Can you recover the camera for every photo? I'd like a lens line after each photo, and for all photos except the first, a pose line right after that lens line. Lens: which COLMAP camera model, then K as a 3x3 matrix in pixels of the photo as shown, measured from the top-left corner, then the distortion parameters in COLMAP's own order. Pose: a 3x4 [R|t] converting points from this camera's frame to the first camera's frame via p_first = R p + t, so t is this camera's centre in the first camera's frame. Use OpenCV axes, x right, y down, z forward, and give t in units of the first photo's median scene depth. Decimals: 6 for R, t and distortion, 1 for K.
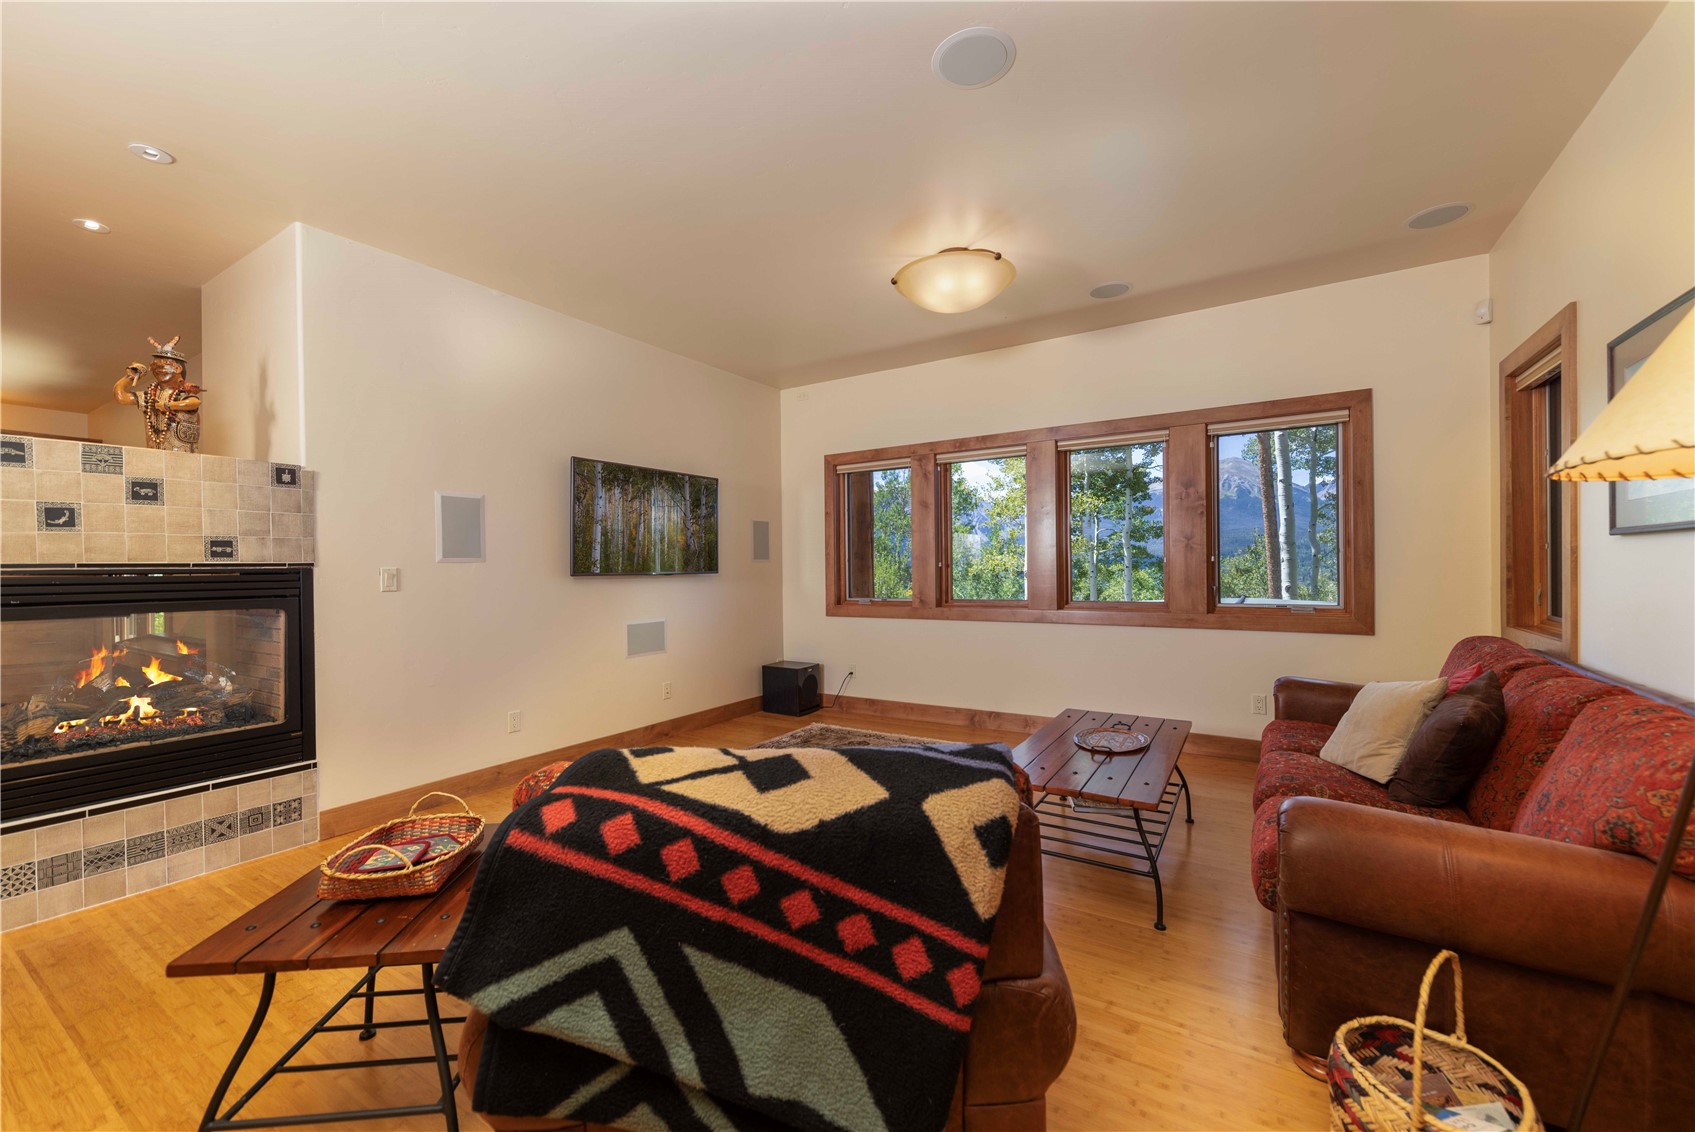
lens RADIAL K [[668.4, 0, 847.4], [0, 668.4, 566.7], [0, 0, 1]] dist [0.003743, -0.000899]
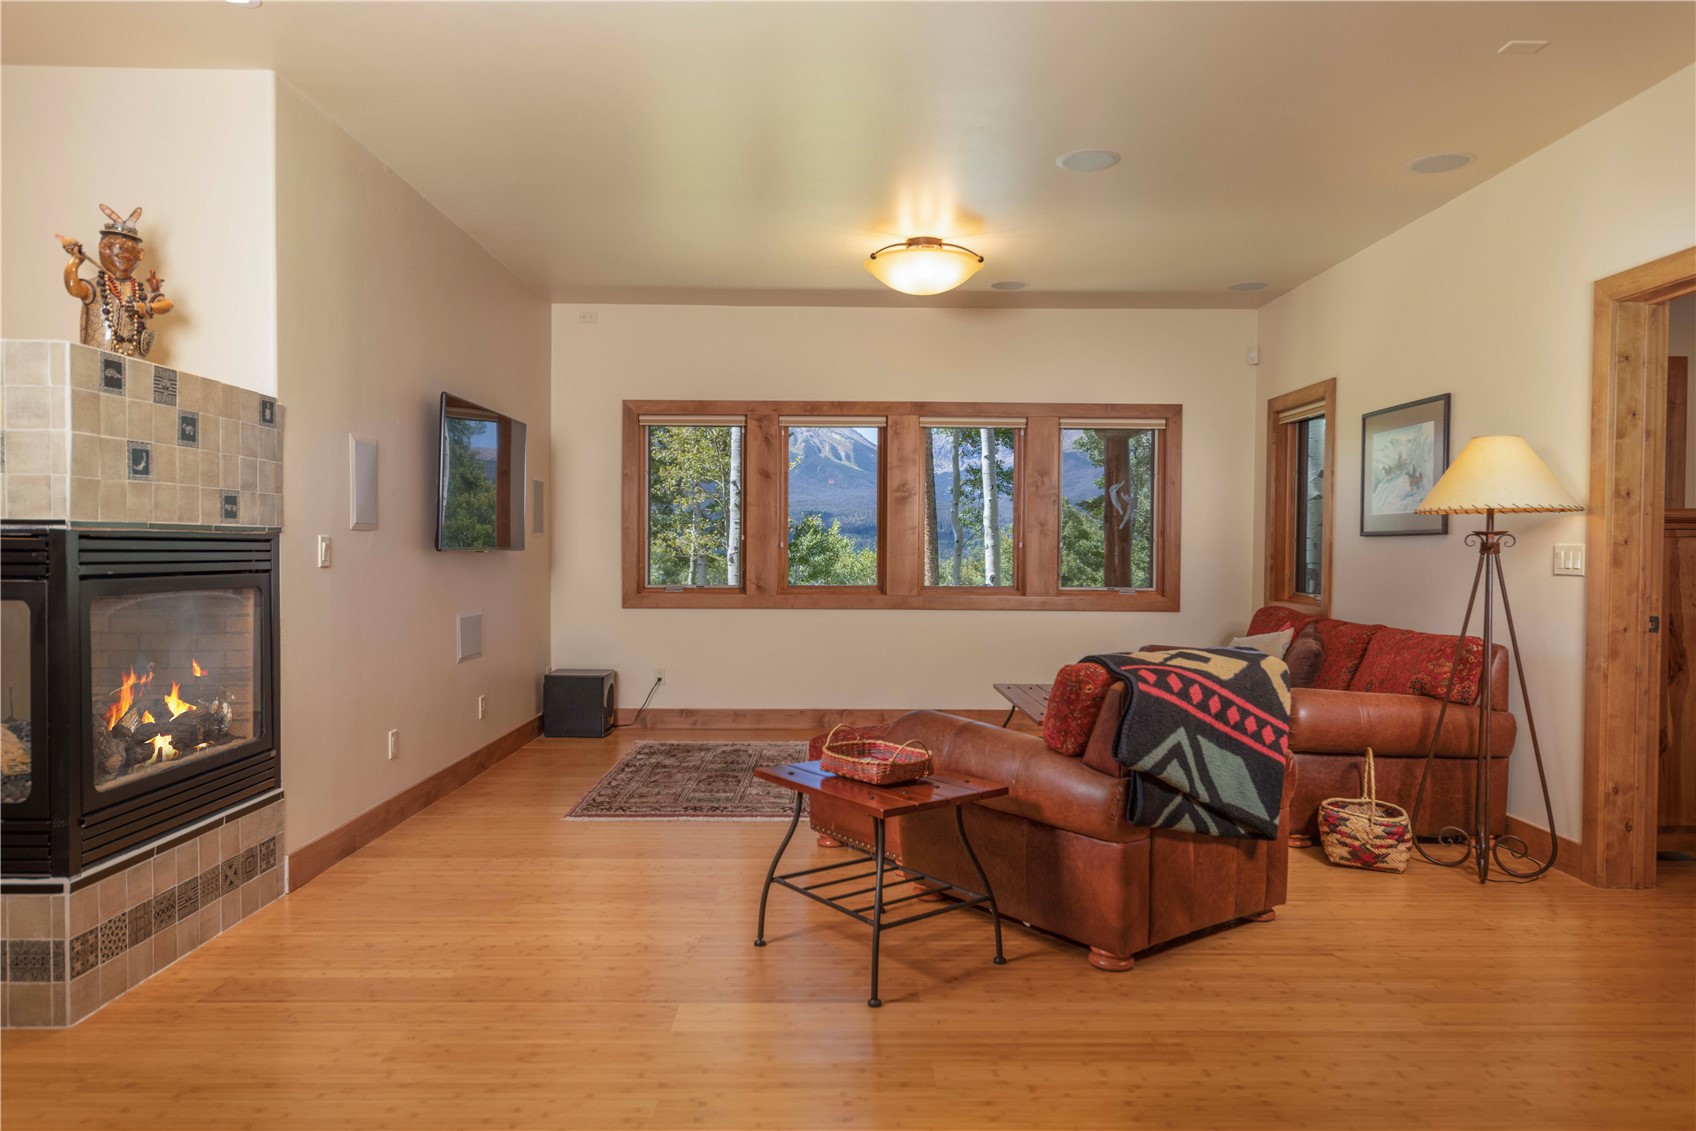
lens RADIAL K [[1080.6, 0, 848.0], [0, 1080.6, 566.6], [0, 0, 1]] dist [0.003821, 0.002178]
pose [[0.842692, 0.009051, 0.538320, -0.948569], [-0.017656, 0.999785, 0.010829, 0.014366], [-0.538106, -0.018630, 0.842671, -0.380679]]
